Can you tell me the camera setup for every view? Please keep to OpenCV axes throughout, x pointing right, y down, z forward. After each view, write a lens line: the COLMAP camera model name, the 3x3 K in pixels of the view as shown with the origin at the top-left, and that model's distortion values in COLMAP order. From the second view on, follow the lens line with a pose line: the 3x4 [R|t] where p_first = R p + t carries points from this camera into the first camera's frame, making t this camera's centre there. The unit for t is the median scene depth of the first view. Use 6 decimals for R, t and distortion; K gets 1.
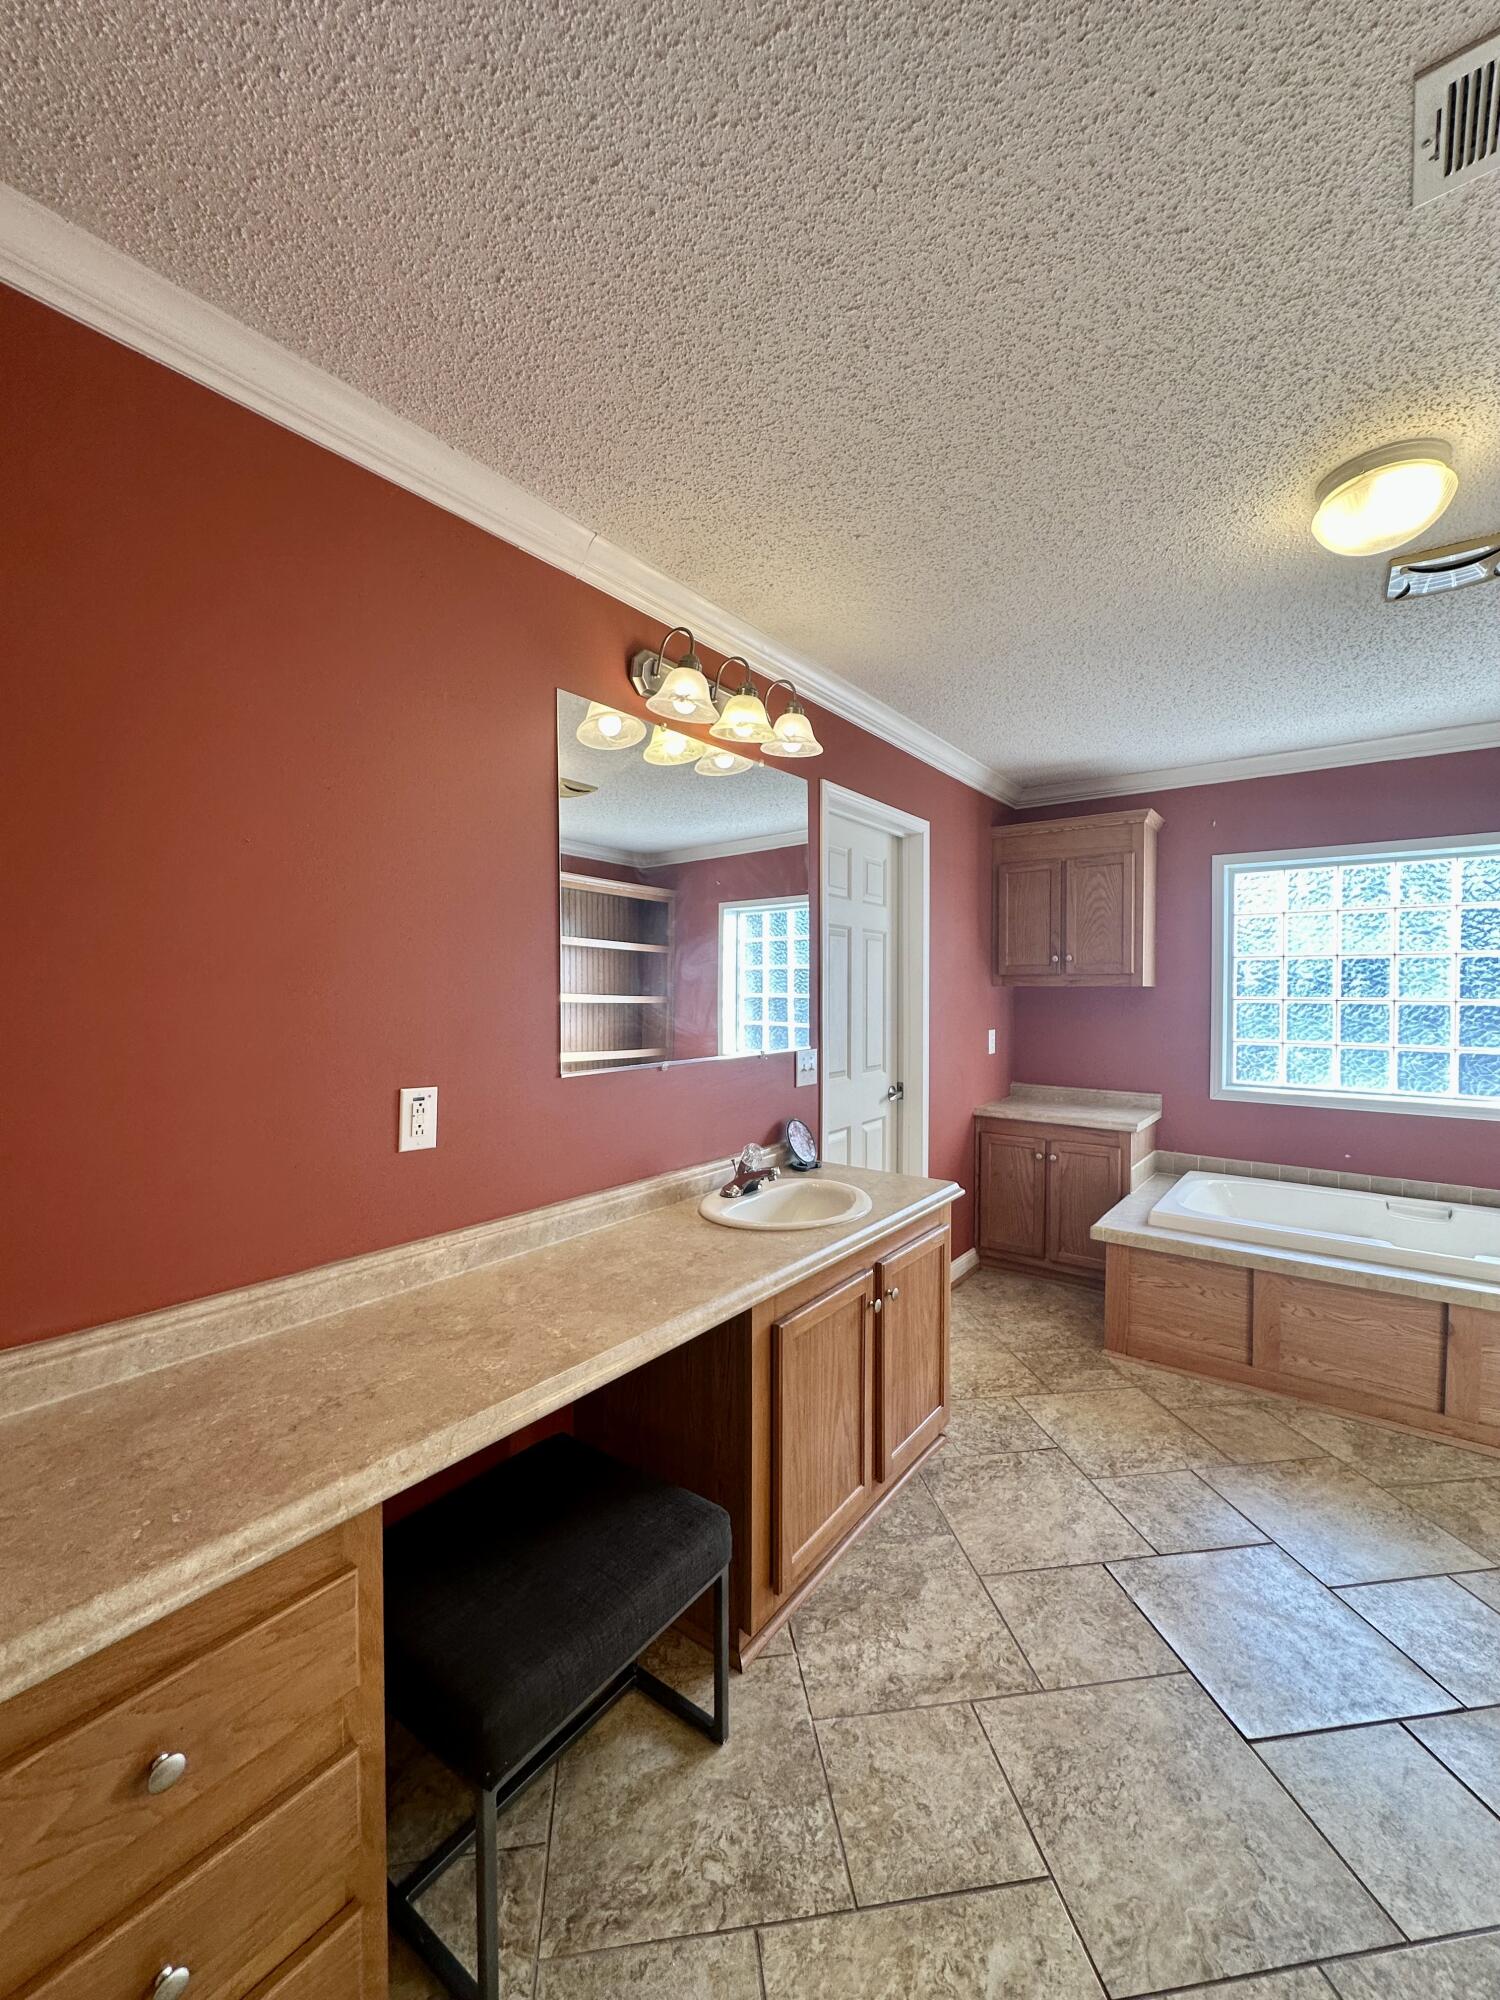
lens RADIAL K [[799.4, 0, 751.1], [0, 799.4, 999.5], [0, 0, 1]] dist [-0.002636, 0.000992]
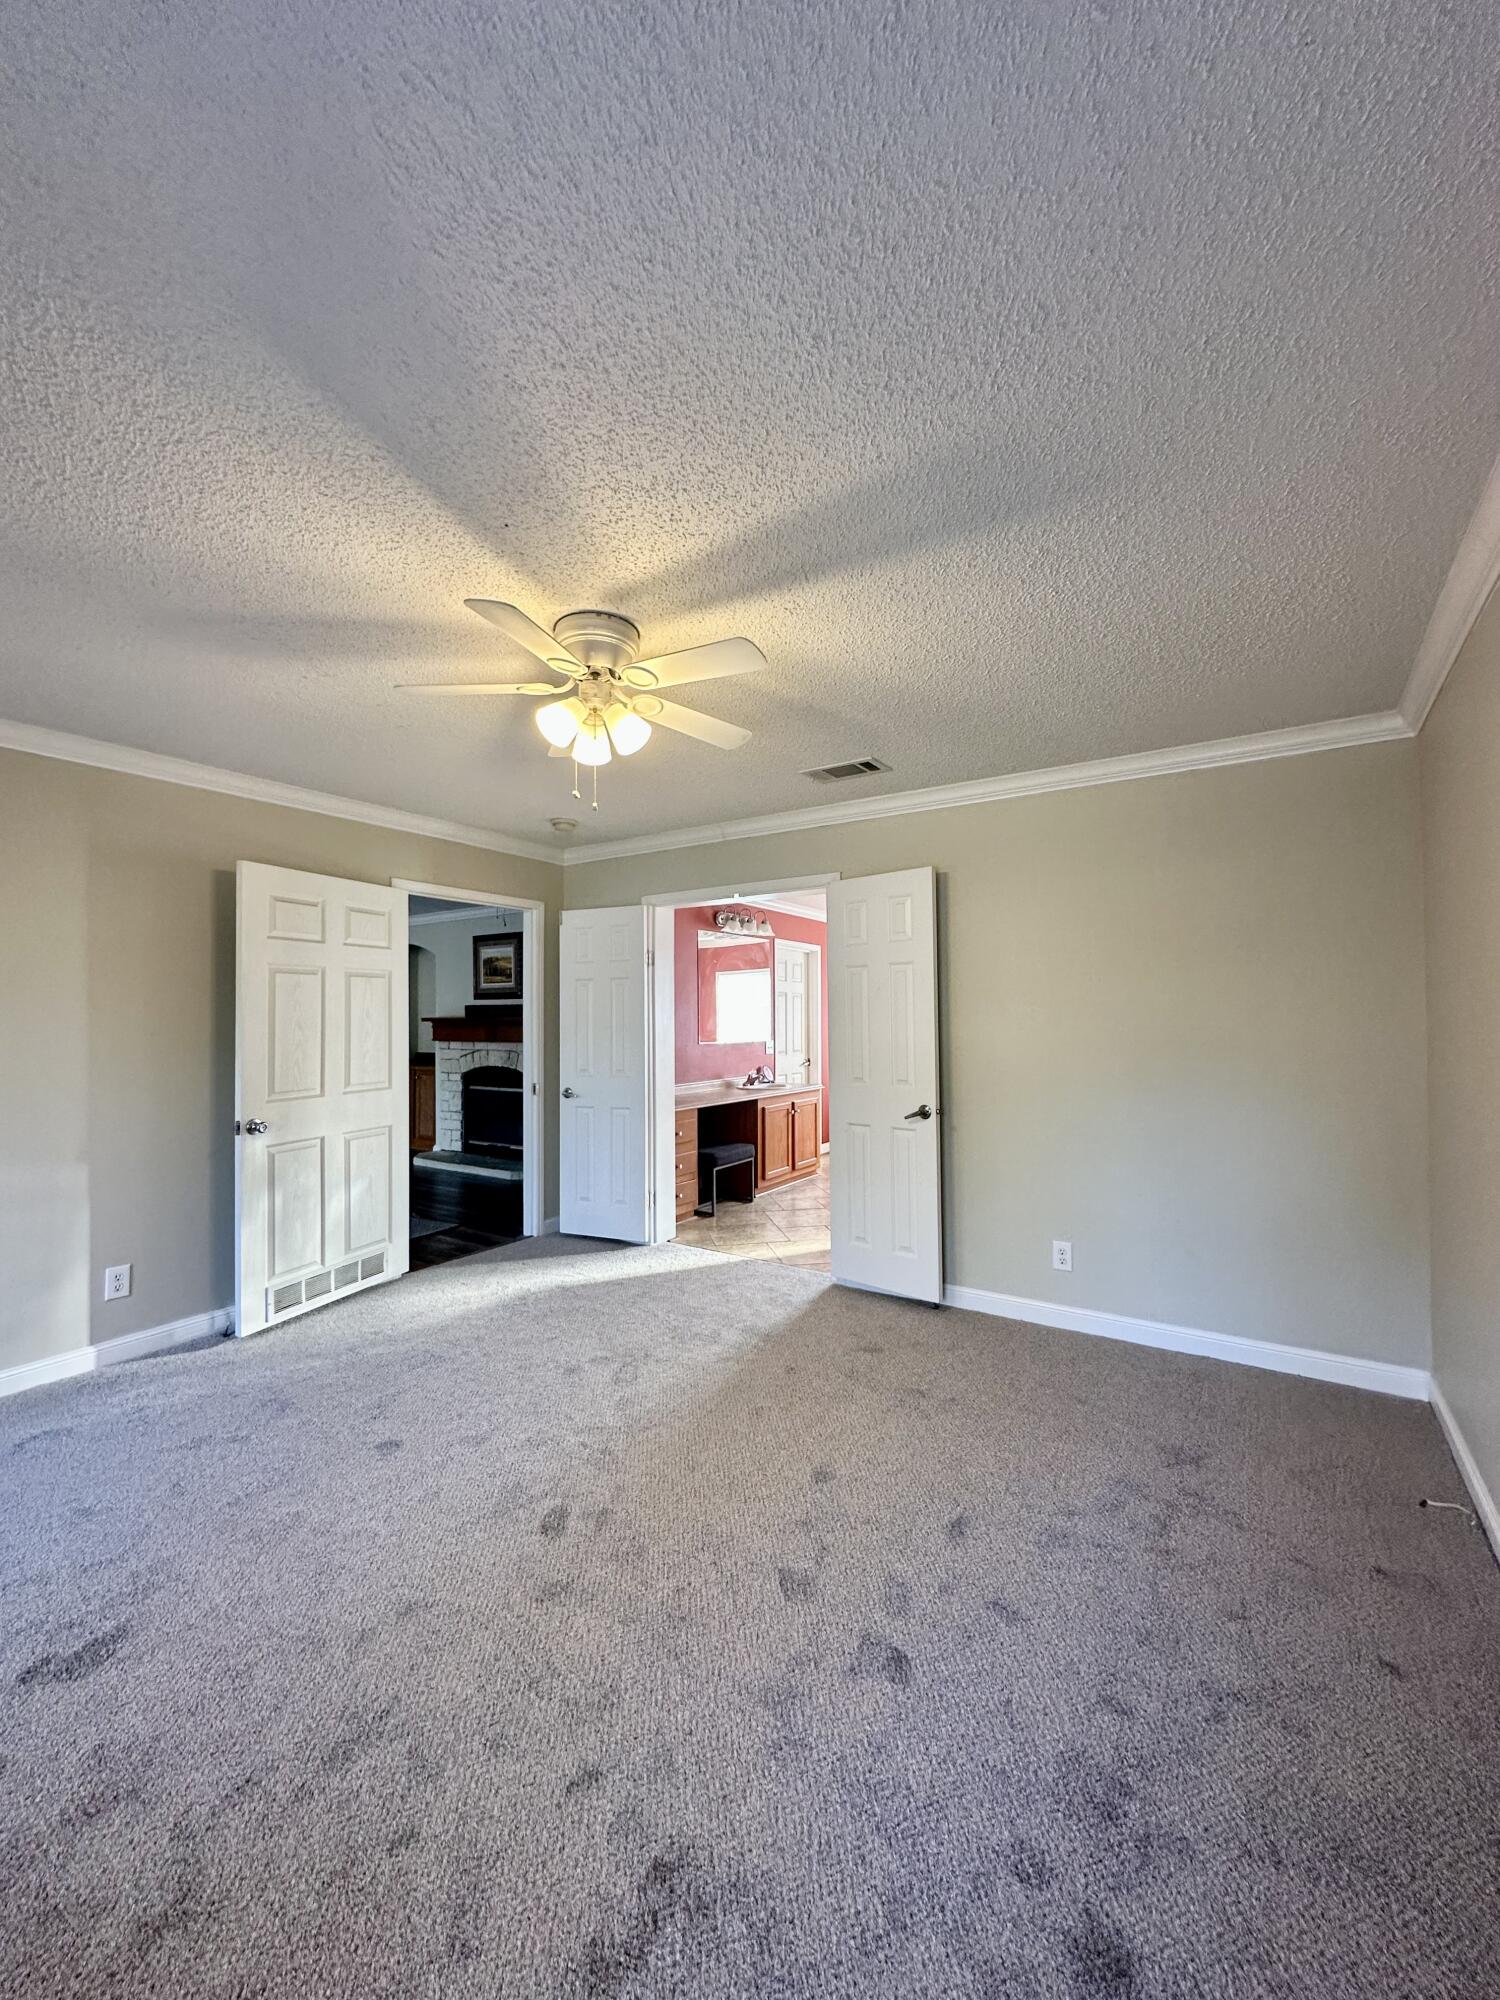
lens RADIAL K [[799.4, 0, 756.6], [0, 799.4, 1000.6], [0, 0, 1]] dist [-0.002636, 0.000992]
pose [[0.997879, -0.002246, 0.065061, -0.208867], [0.004541, 0.999372, -0.035145, 0.032640], [-0.064941, 0.035366, 0.997262, -2.346478]]
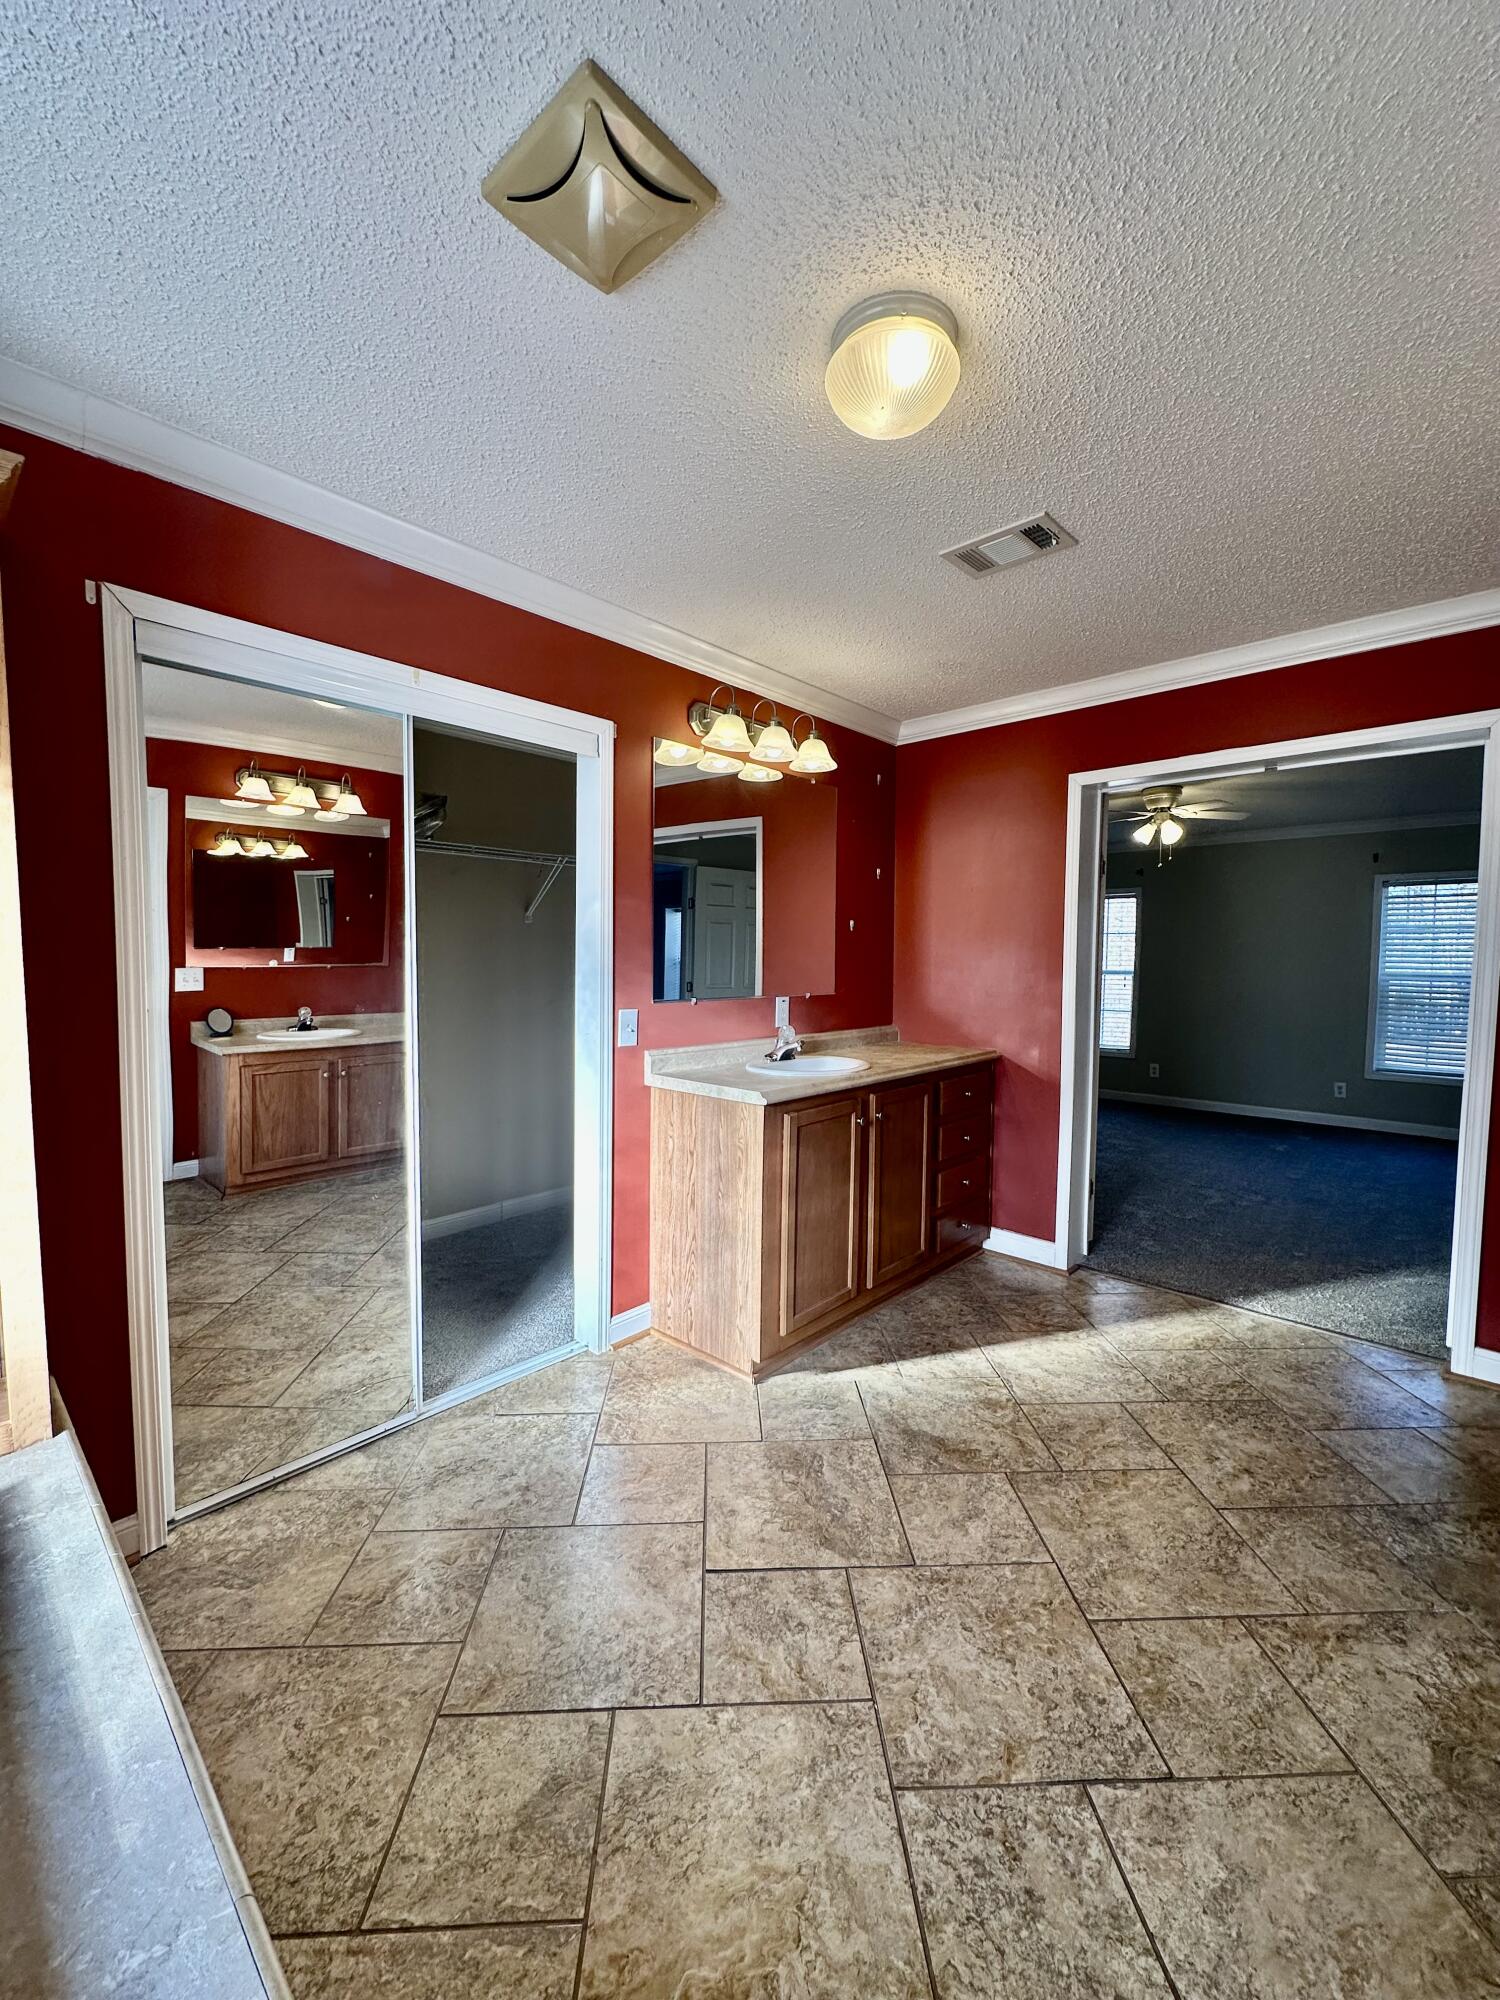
lens RADIAL K [[799.4, 0, 763.6], [0, 799.4, 1009.1], [0, 0, 1]] dist [-0.002636, 0.000992]
pose [[-0.996202, -0.013032, 0.086088, 0.577172], [-0.006513, 0.997119, 0.075575, 0.004440], [-0.086824, 0.074727, -0.993417, 1.296236]]
